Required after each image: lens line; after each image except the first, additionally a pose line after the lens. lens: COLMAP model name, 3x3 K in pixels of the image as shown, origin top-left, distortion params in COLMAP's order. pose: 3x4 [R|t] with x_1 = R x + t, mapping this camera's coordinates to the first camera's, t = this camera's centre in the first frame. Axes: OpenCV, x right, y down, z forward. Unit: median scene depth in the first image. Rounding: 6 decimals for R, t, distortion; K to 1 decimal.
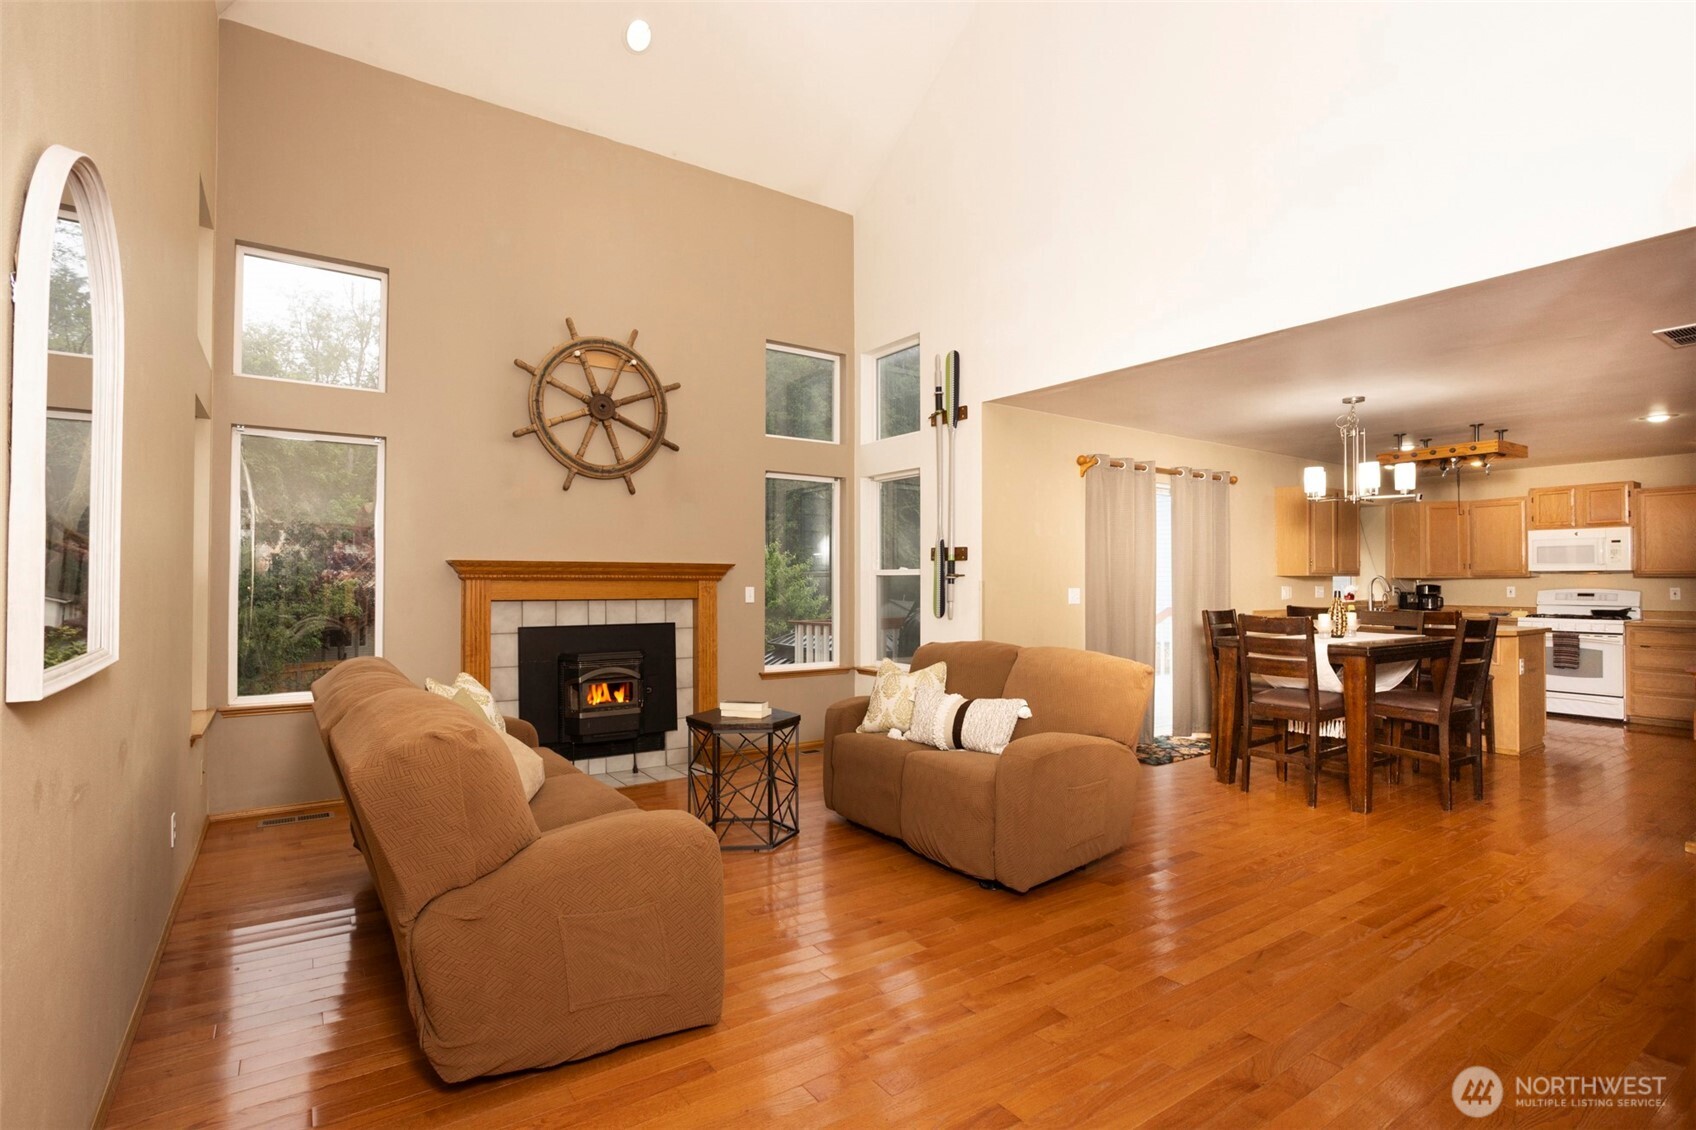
lens RADIAL K [[833.8, 0, 840.2], [0, 833.8, 565.6], [0, 0, 1]] dist [-0.038655, 0.020098]
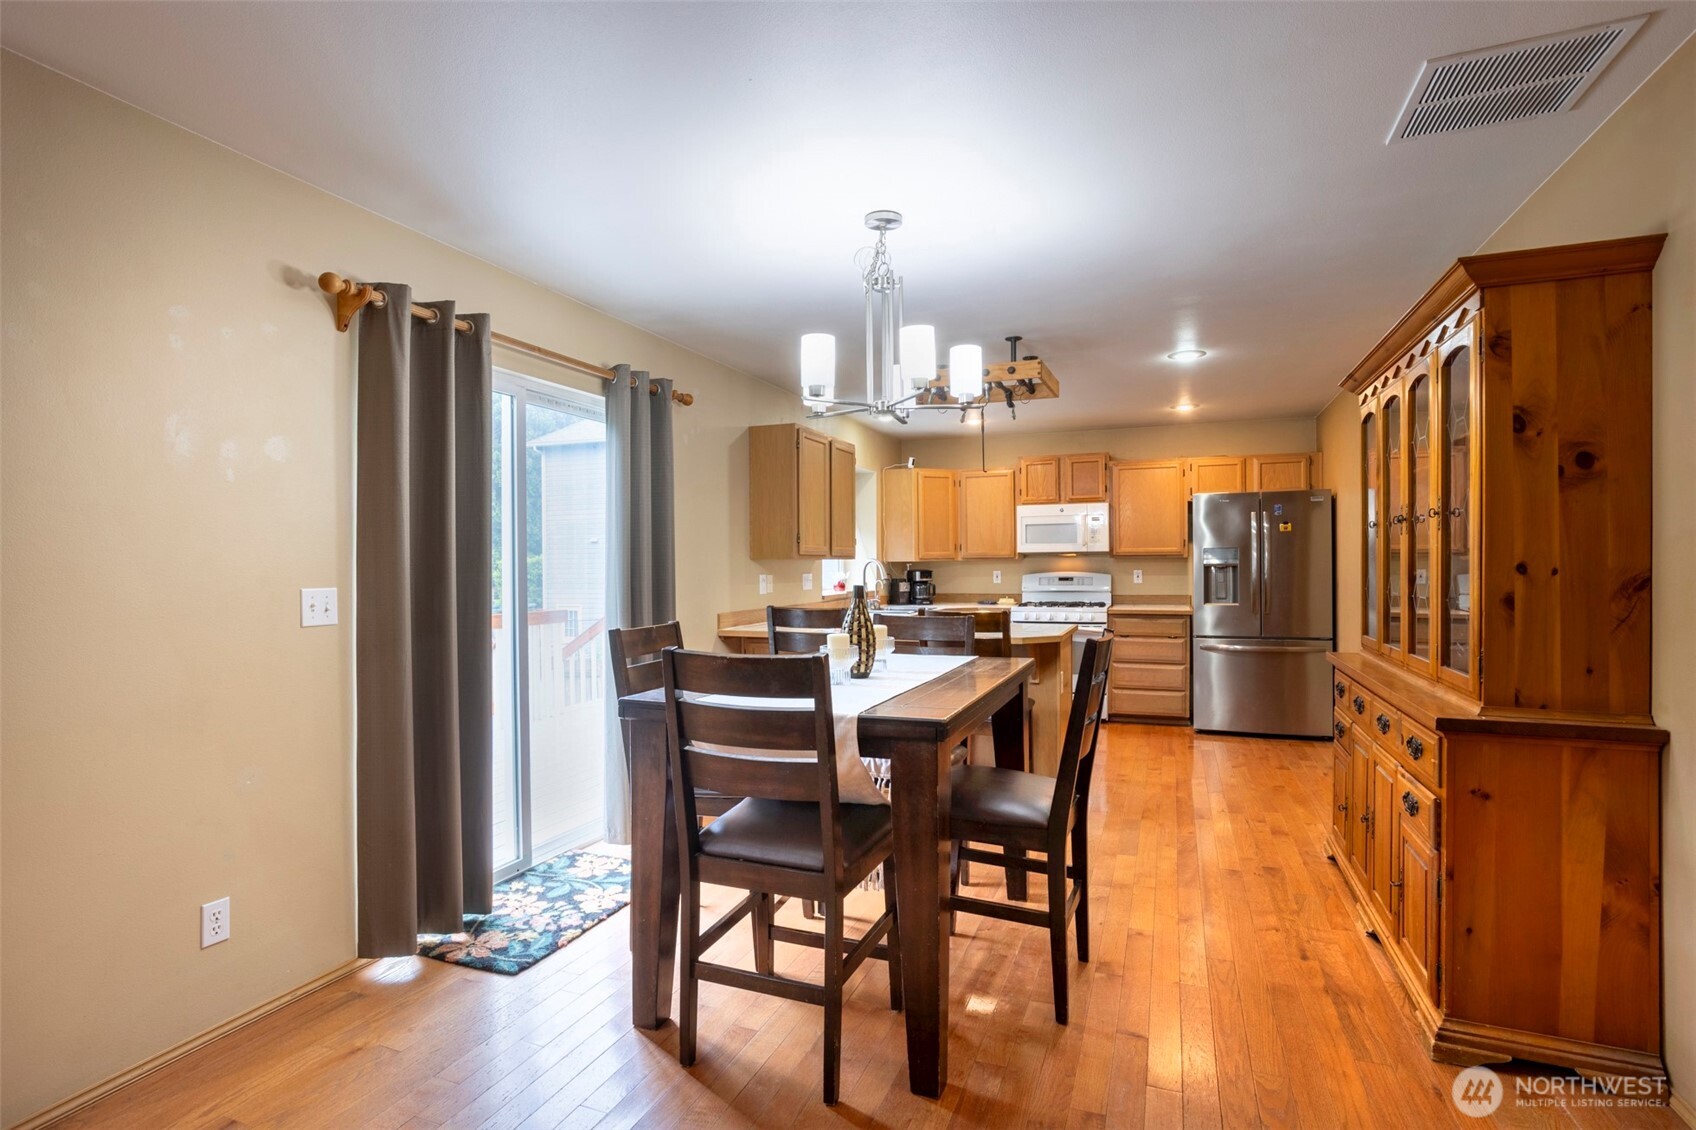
lens RADIAL K [[833.8, 0, 851.1], [0, 833.8, 565.4], [0, 0, 1]] dist [-0.038655, 0.020098]
pose [[0.824727, -0.008528, 0.565467, 0.280445], [0.000819, 0.999903, 0.013885, 0.010802], [-0.565531, -0.010988, 0.824654, 0.526920]]
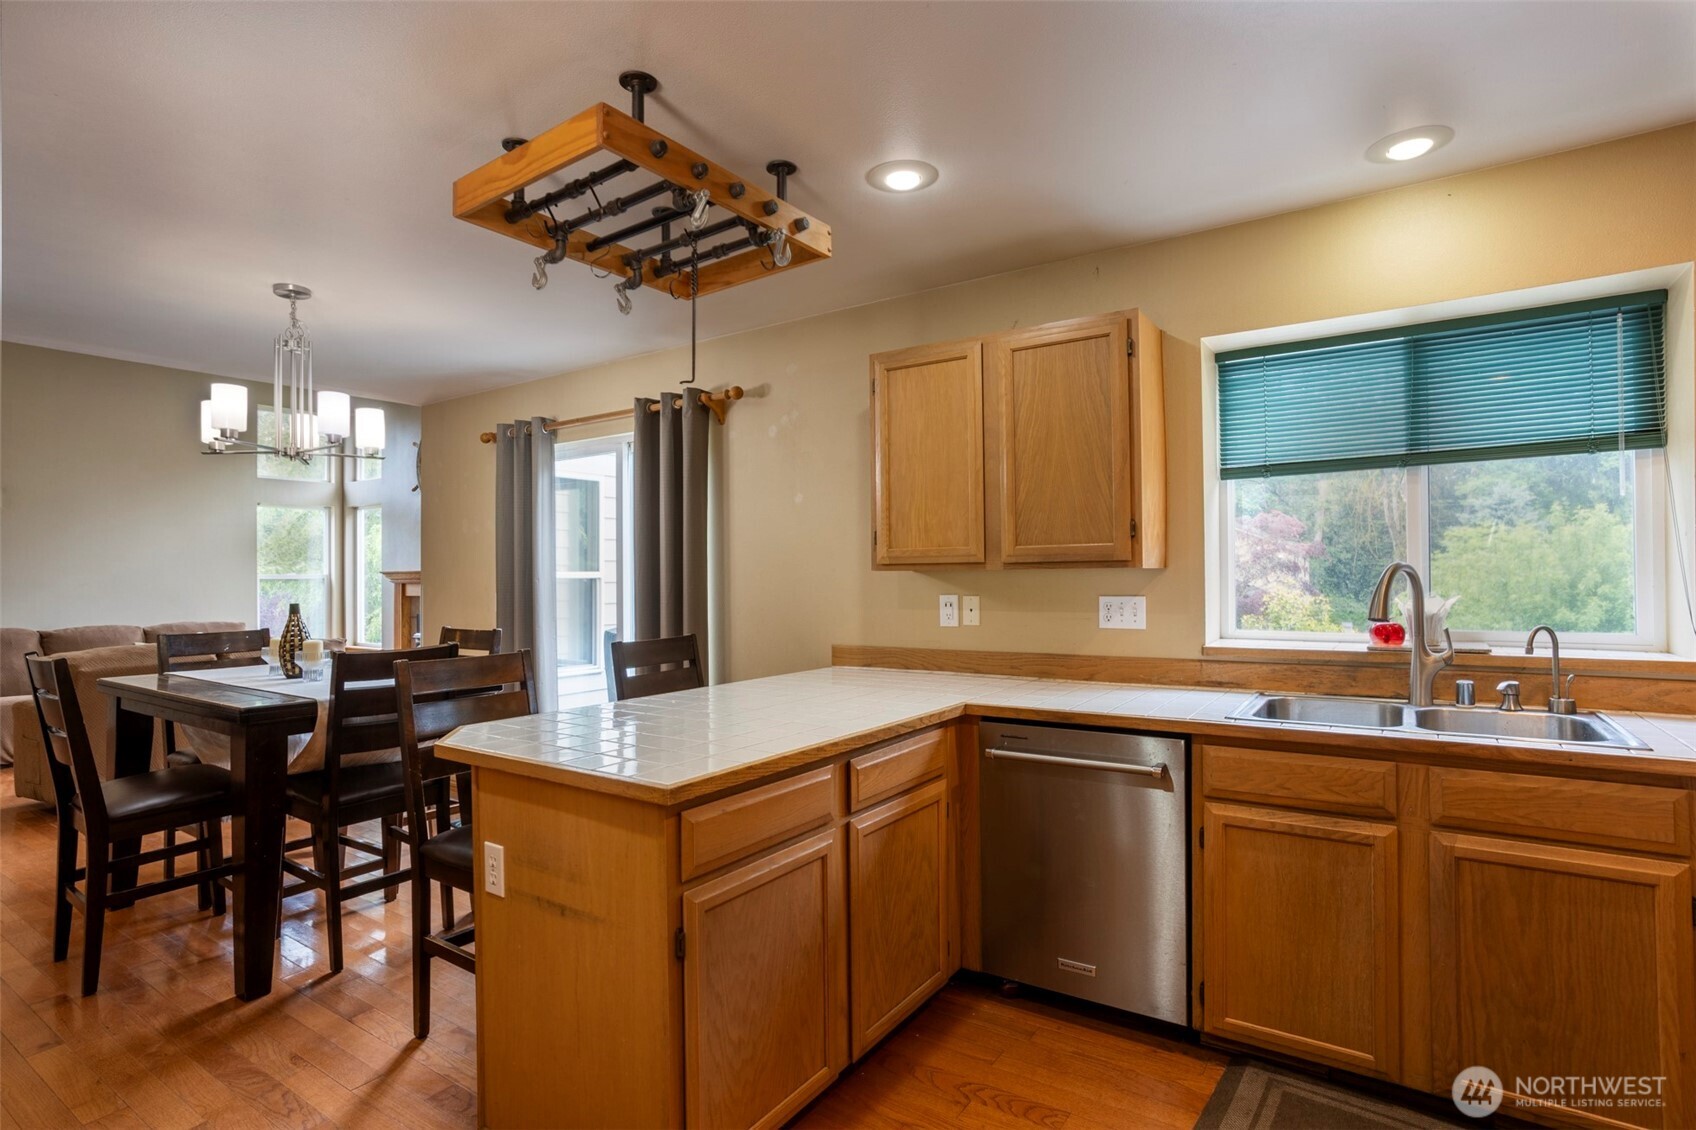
lens RADIAL K [[833.8, 0, 851.3], [0, 833.8, 565.7], [0, 0, 1]] dist [-0.038655, 0.020098]
pose [[0.383344, -0.019650, -0.923397, 1.207493], [0.021753, 0.999688, -0.012243, 0.018640], [0.923350, -0.015394, 0.383652, 1.045595]]
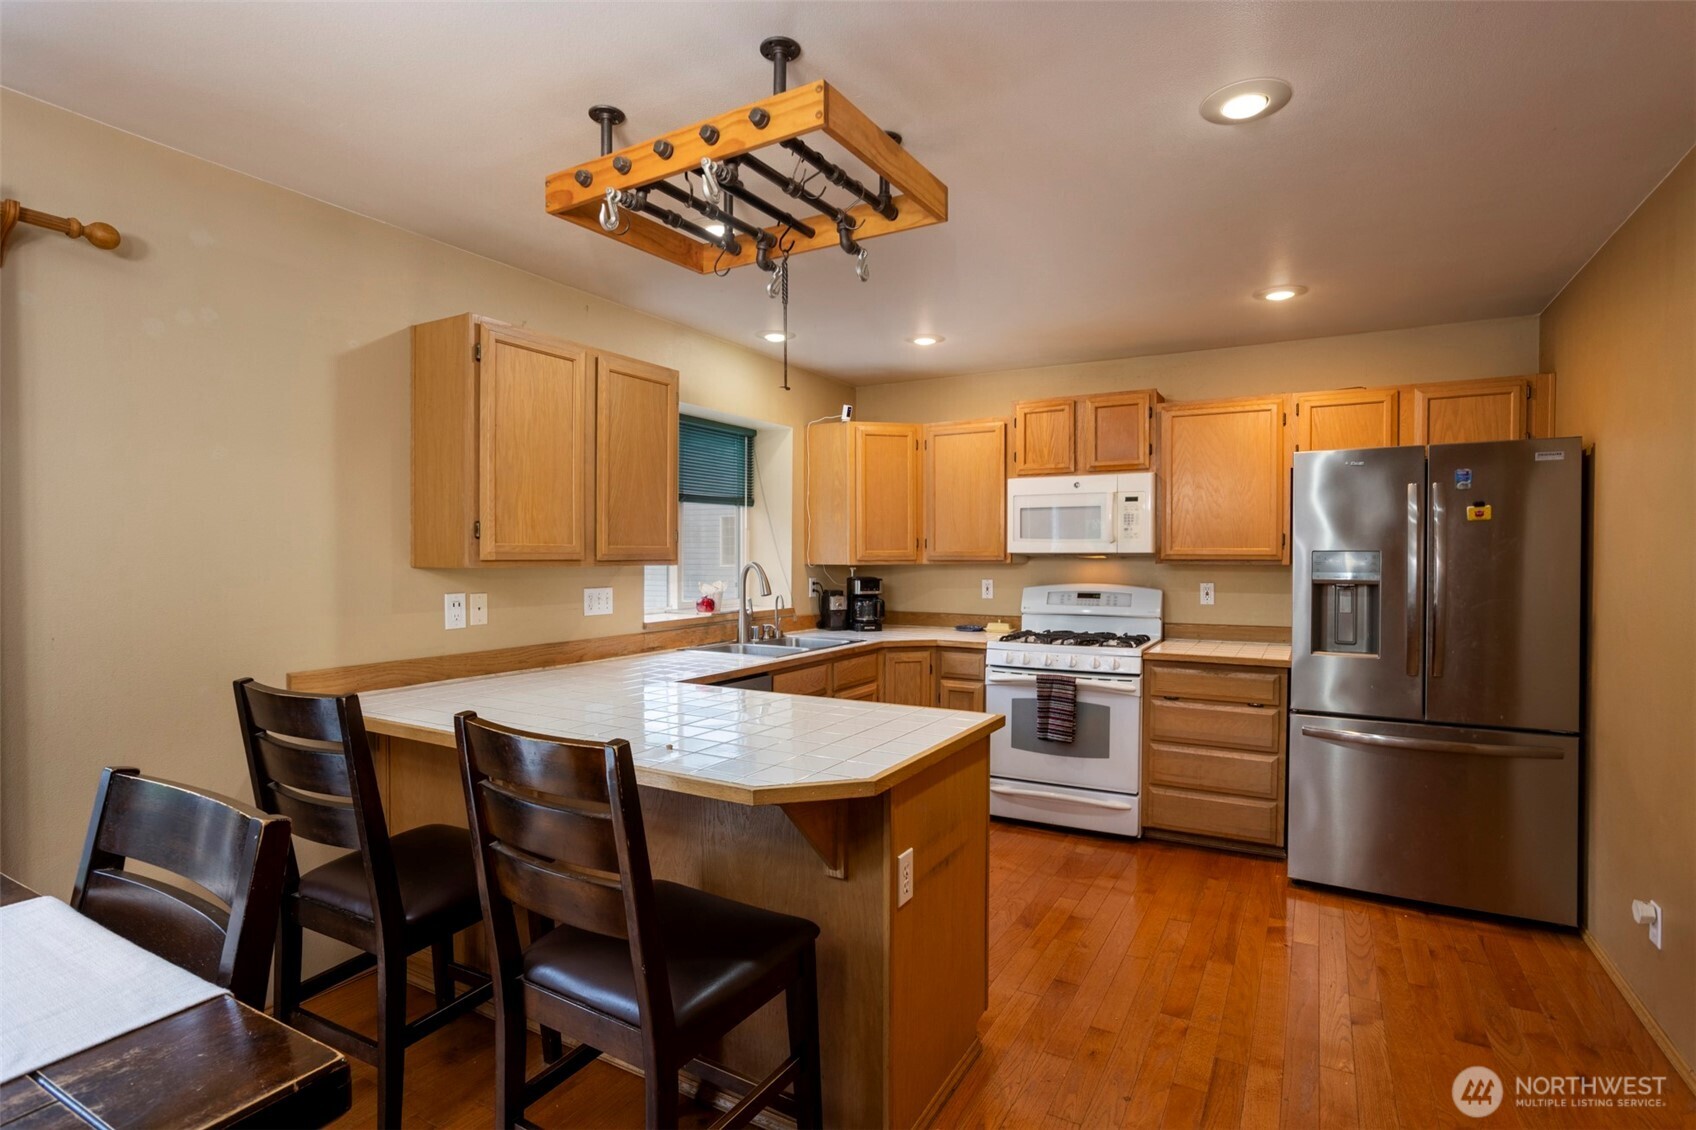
lens RADIAL K [[833.8, 0, 851.2], [0, 833.8, 565.4], [0, 0, 1]] dist [-0.038655, 0.020098]
pose [[0.898962, -0.006158, 0.437983, 0.707220], [-0.006542, 0.999601, 0.027481, 0.000500], [-0.437977, -0.027570, 0.898563, 0.767652]]
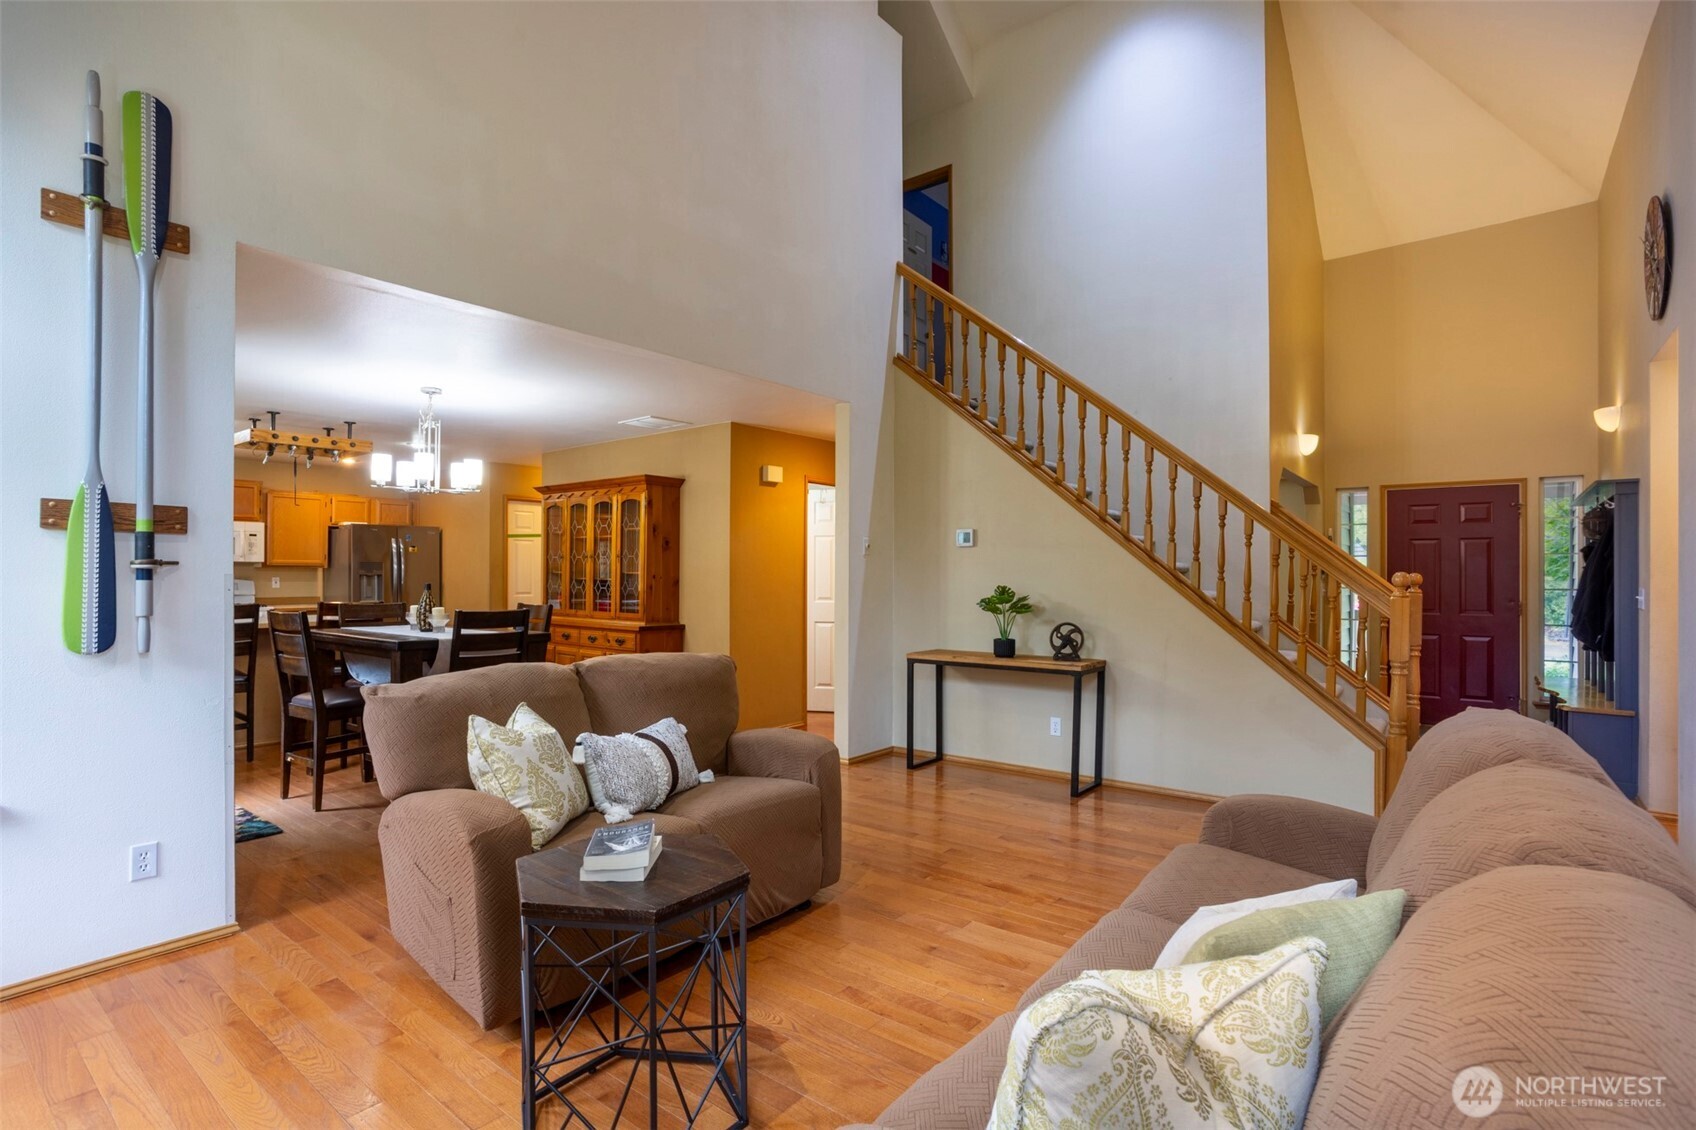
lens RADIAL K [[833.8, 0, 848.3], [0, 833.8, 579.3], [0, 0, 1]] dist [-0.038655, 0.020098]
pose [[-0.290915, -0.009792, 0.956699, -0.431280], [-0.021391, 0.999764, 0.003728, 0.010893], [-0.956510, -0.019380, -0.291055, 0.731401]]
